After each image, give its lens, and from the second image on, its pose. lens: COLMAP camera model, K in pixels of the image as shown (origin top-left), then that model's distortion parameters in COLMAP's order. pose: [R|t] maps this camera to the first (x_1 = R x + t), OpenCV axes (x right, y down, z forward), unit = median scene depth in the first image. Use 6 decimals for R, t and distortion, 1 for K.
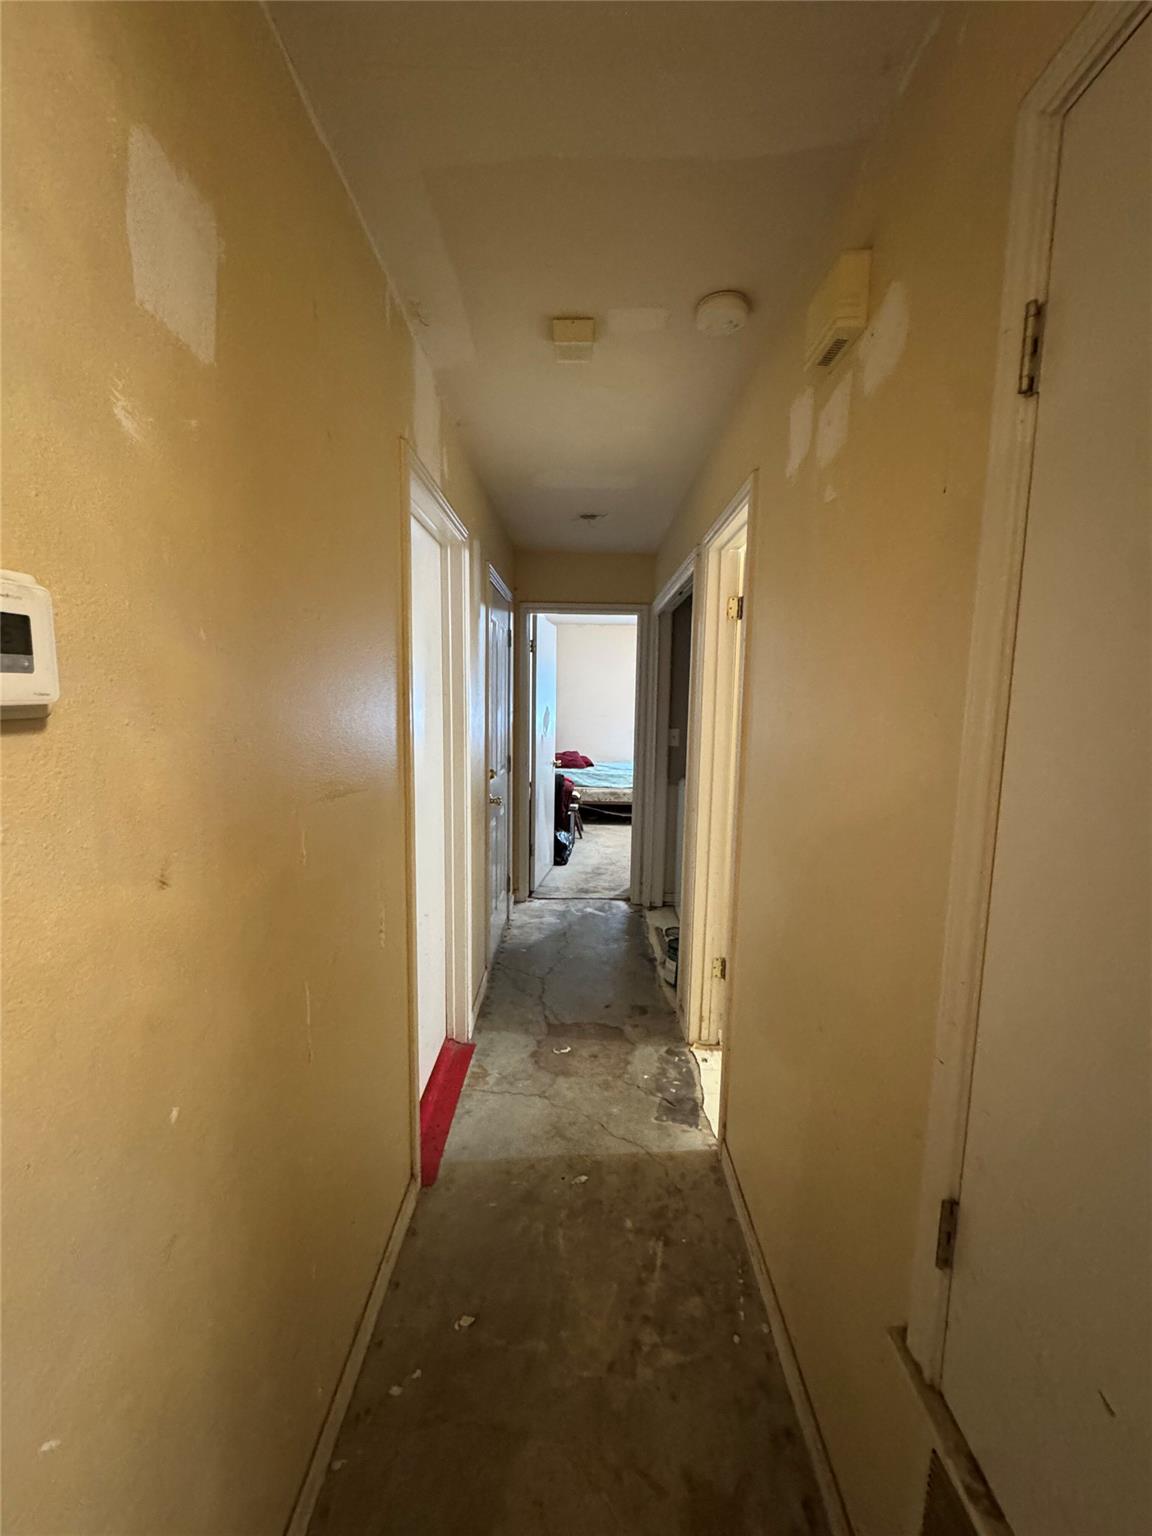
lens RADIAL K [[615.3, 0, 575.2], [0, 615.3, 771.0], [0, 0, 1]] dist [-0.006562, 0.001020]
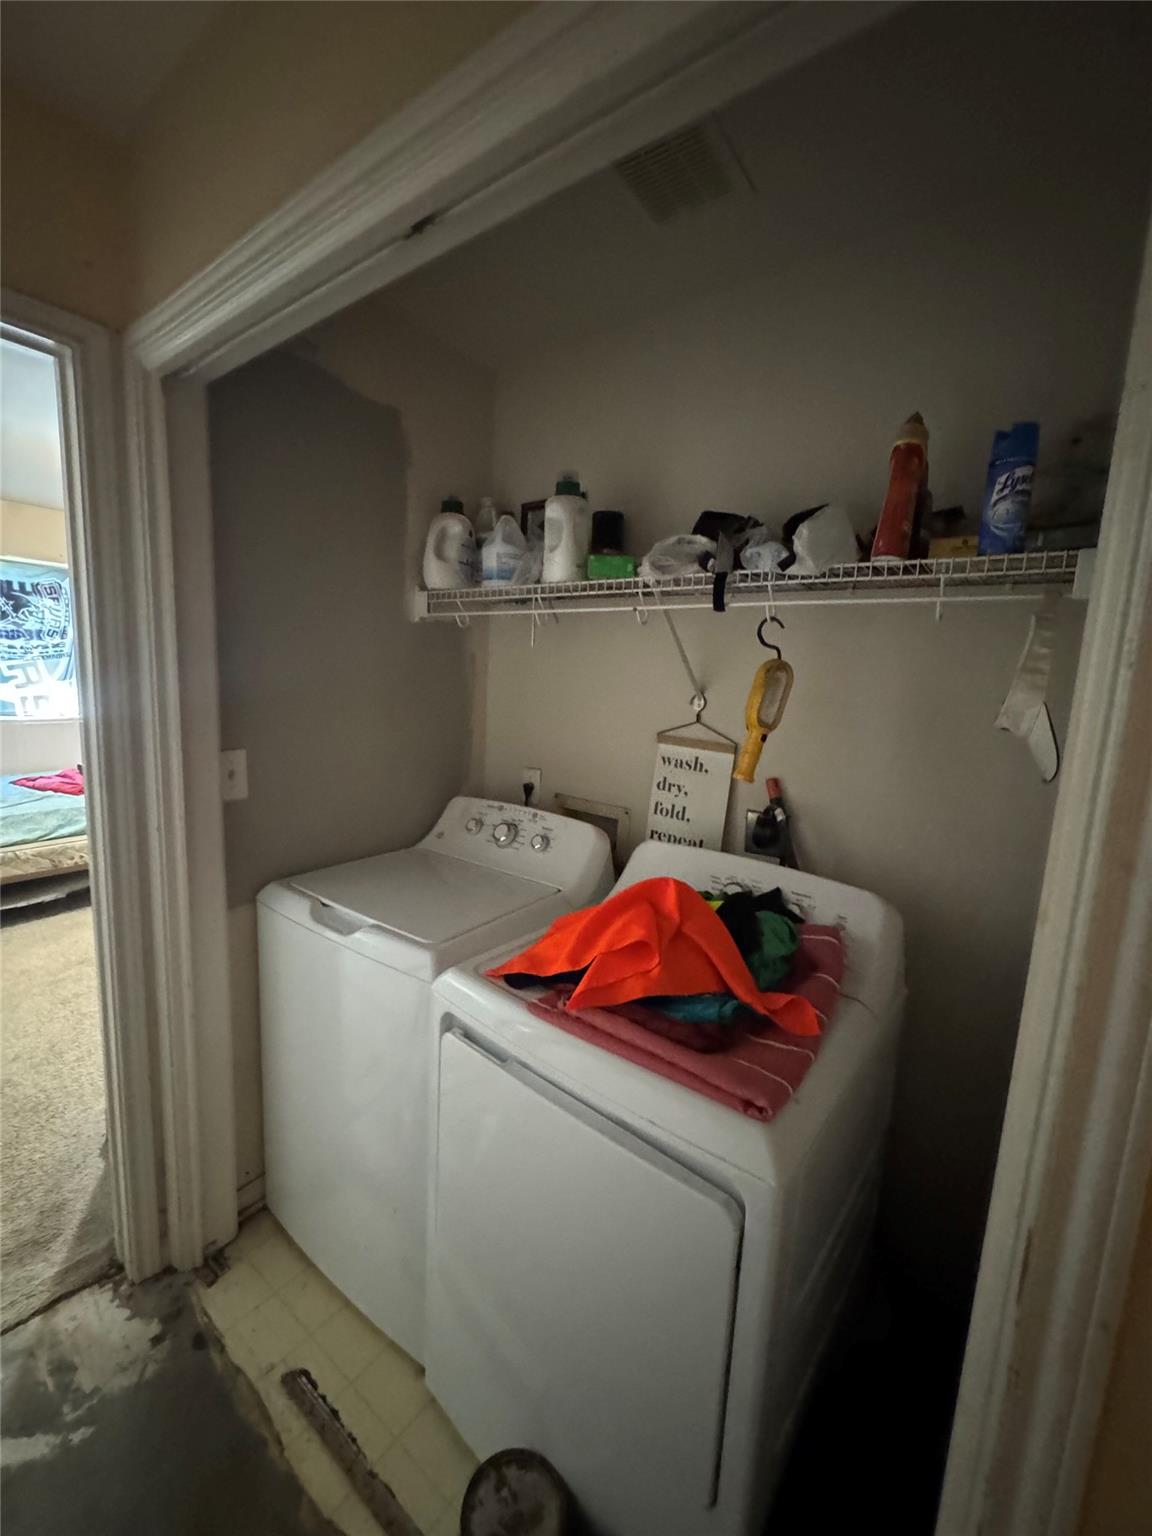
lens RADIAL K [[615.3, 0, 577.5], [0, 615.3, 763.3], [0, 0, 1]] dist [-0.006562, 0.001020]
pose [[0.590321, -0.100164, 0.800929, -0.002335], [0.057470, 0.994968, 0.082072, -0.075856], [-0.805120, -0.002420, 0.593107, 0.619012]]
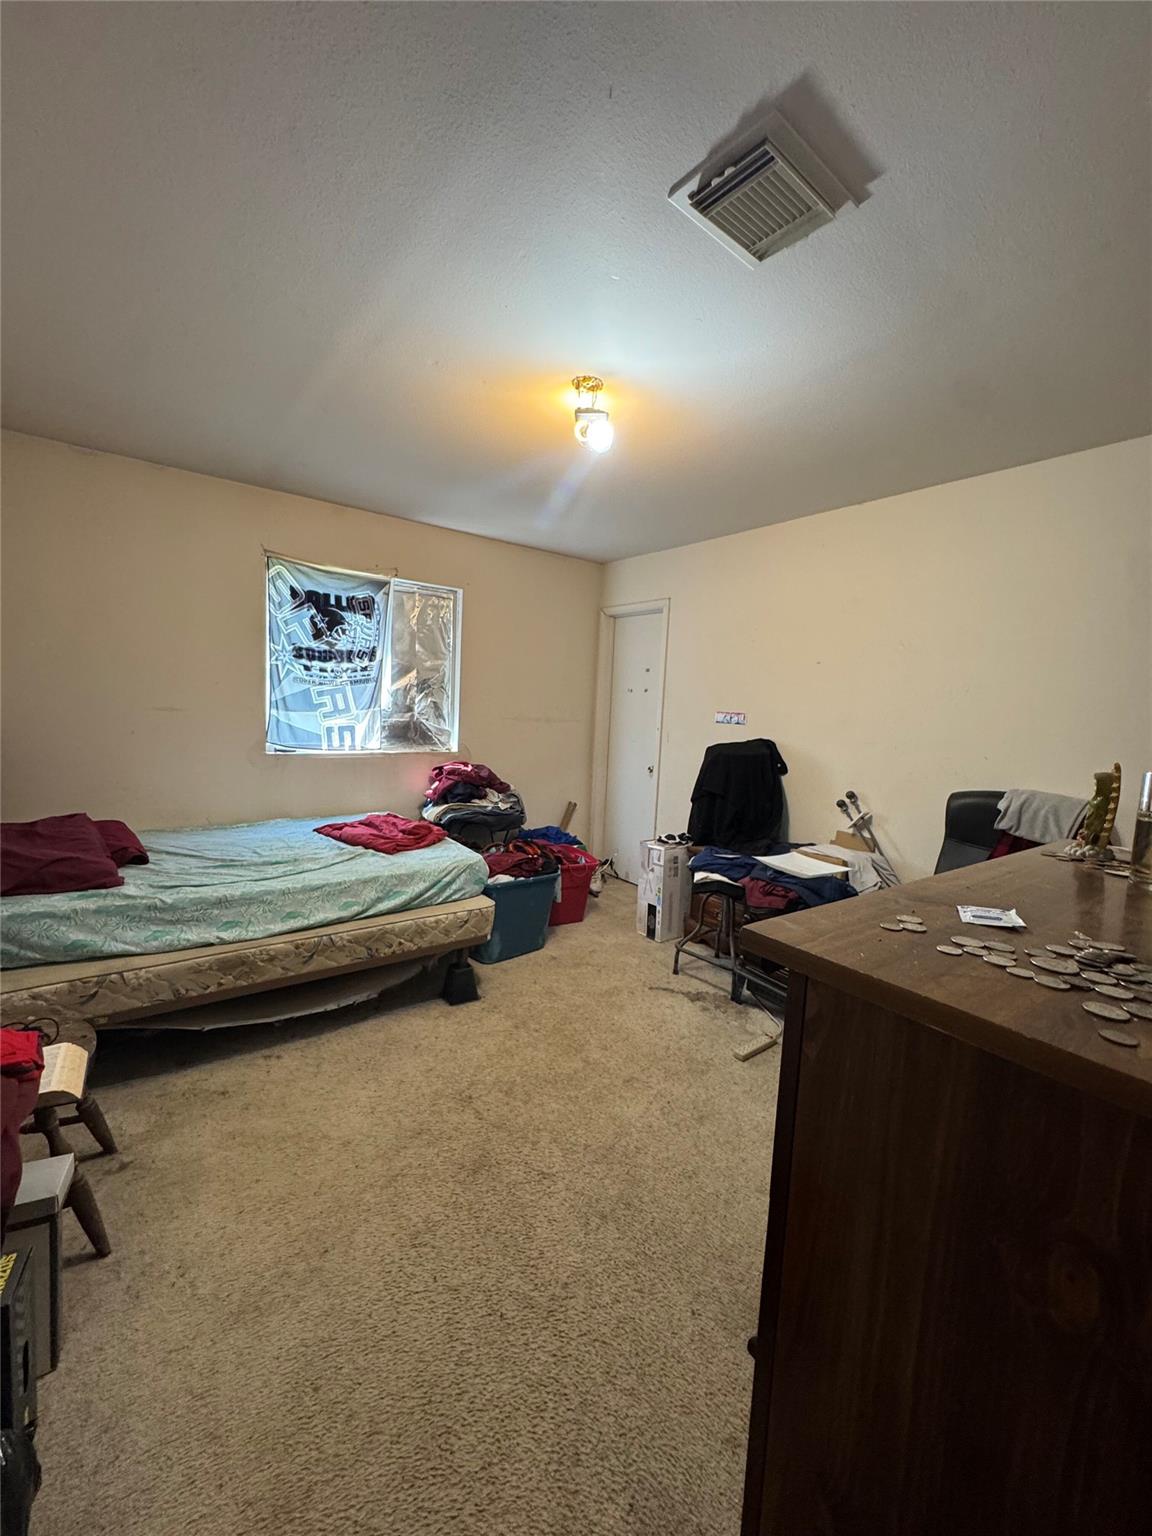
lens RADIAL K [[615.3, 0, 579.0], [0, 615.3, 766.0], [0, 0, 1]] dist [-0.006562, 0.001020]
pose [[0.793090, -0.029100, 0.608409, 0.025823], [0.031763, 0.999475, 0.006400, -0.094049], [-0.608275, 0.014249, 0.793598, 1.030629]]
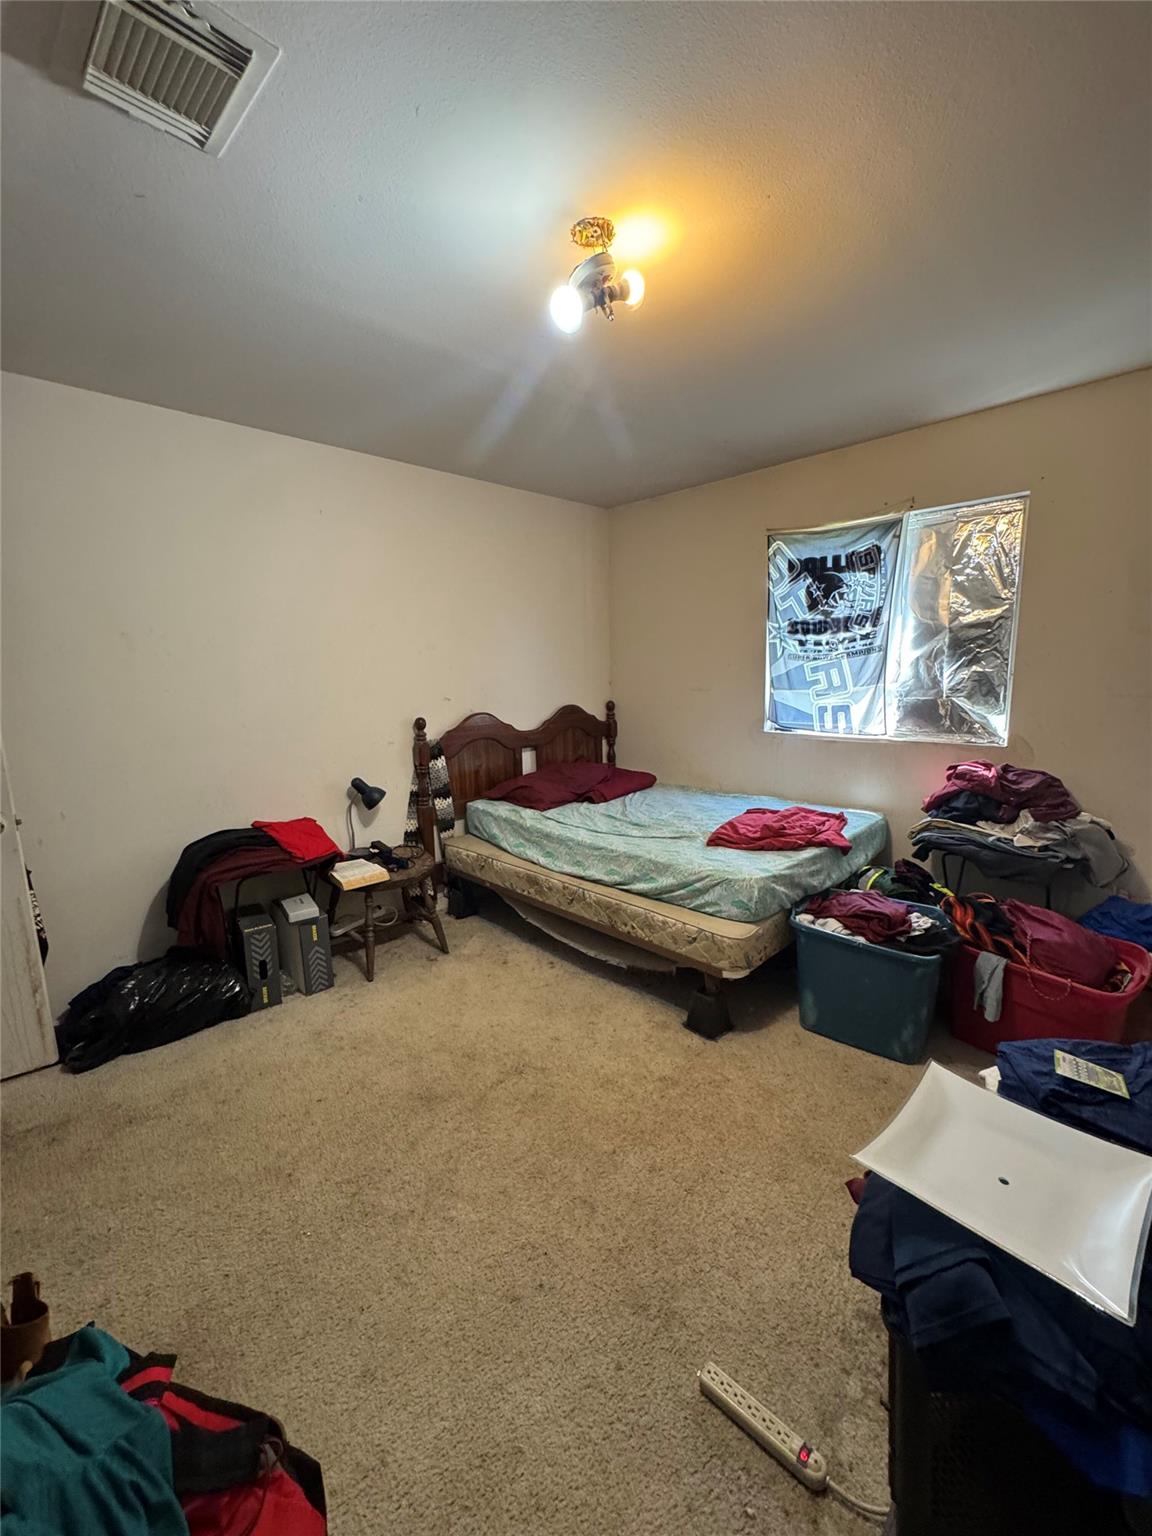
lens RADIAL K [[615.3, 0, 574.3], [0, 615.3, 765.7], [0, 0, 1]] dist [-0.006562, 0.001020]
pose [[0.708171, 0.091556, -0.700080, 0.585103], [-0.058522, 0.995756, 0.071027, -0.115801], [0.703612, -0.009329, 0.710524, 1.149219]]
